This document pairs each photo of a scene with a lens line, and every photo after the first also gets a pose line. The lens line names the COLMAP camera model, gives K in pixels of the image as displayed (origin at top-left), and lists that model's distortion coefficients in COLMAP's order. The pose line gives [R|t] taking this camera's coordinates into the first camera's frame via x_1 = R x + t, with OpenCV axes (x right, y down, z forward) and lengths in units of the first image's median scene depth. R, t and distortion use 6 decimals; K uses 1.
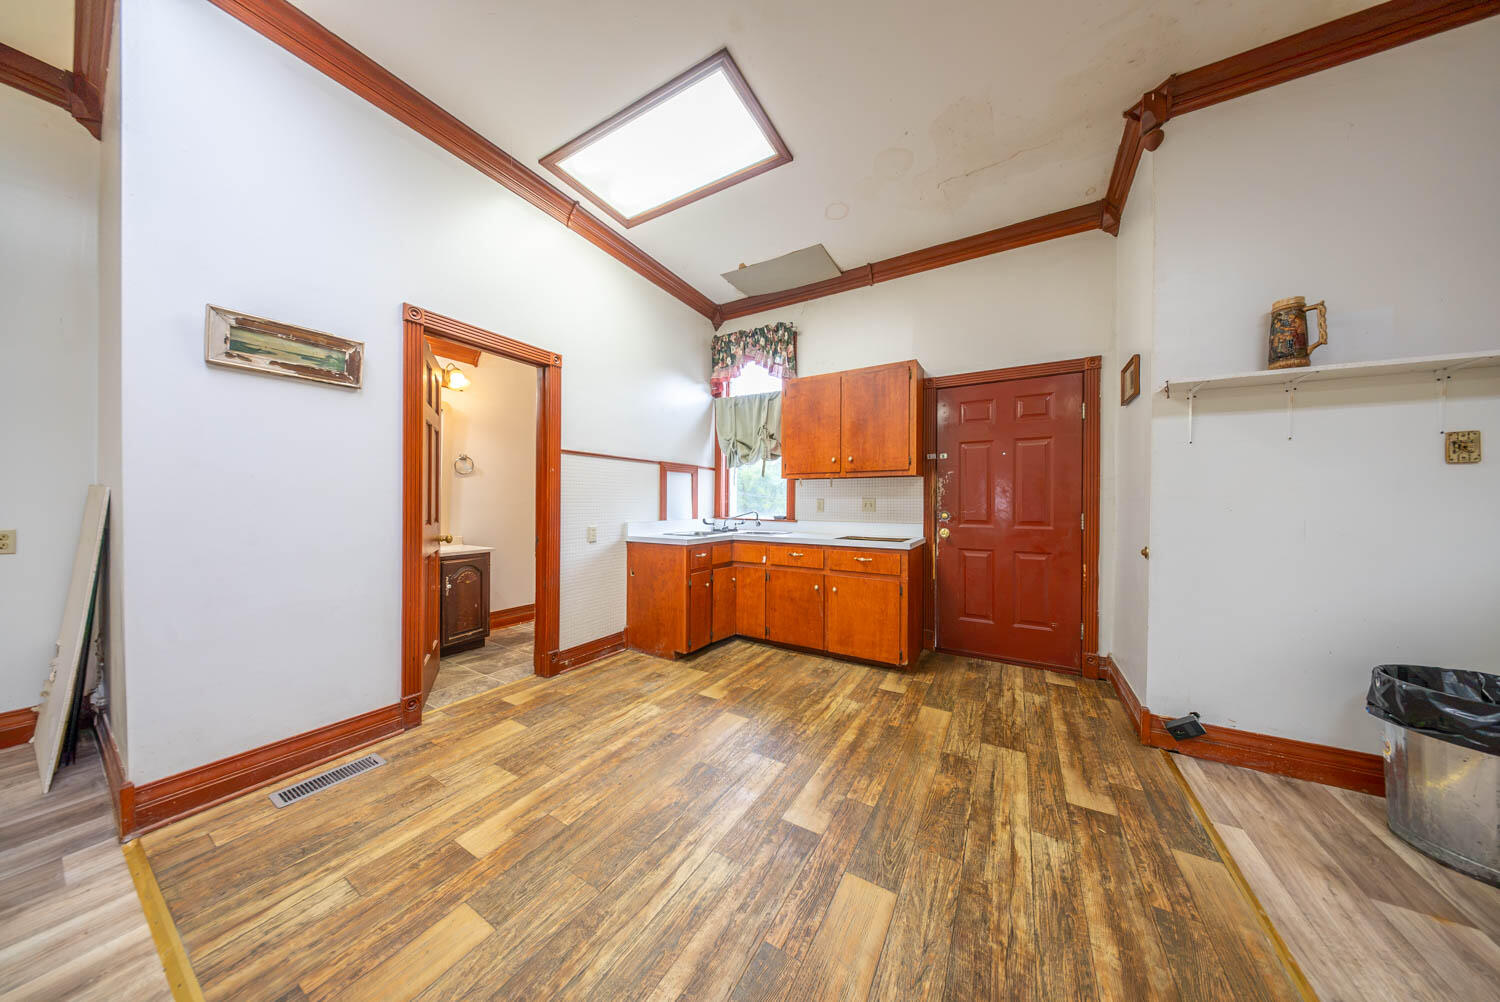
lens RADIAL K [[438.6, 0, 750.0], [0, 438.6, 504.6], [0, 0, 1]] dist [0.000429, 0.000039]
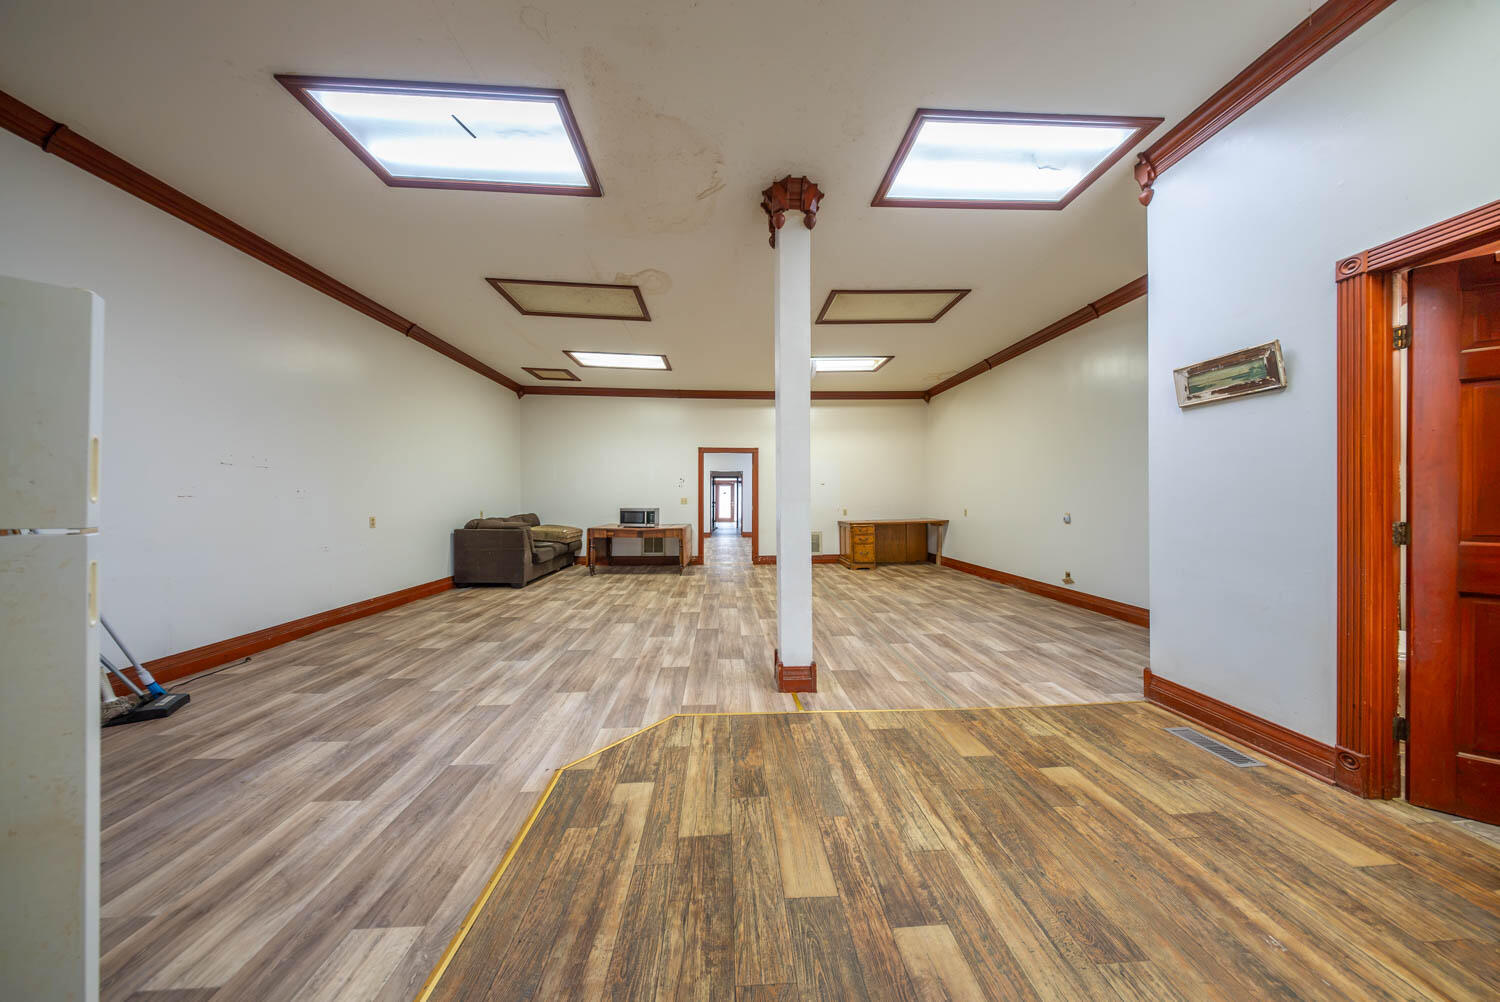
lens RADIAL K [[438.6, 0, 743.3], [0, 438.6, 499.8], [0, 0, 1]] dist [0.000429, 0.000039]
pose [[-0.832366, -0.003878, -0.554212, 0.847695], [-0.007447, 0.999964, 0.004187, -0.016131], [0.554176, 0.007612, -0.832365, 1.544811]]
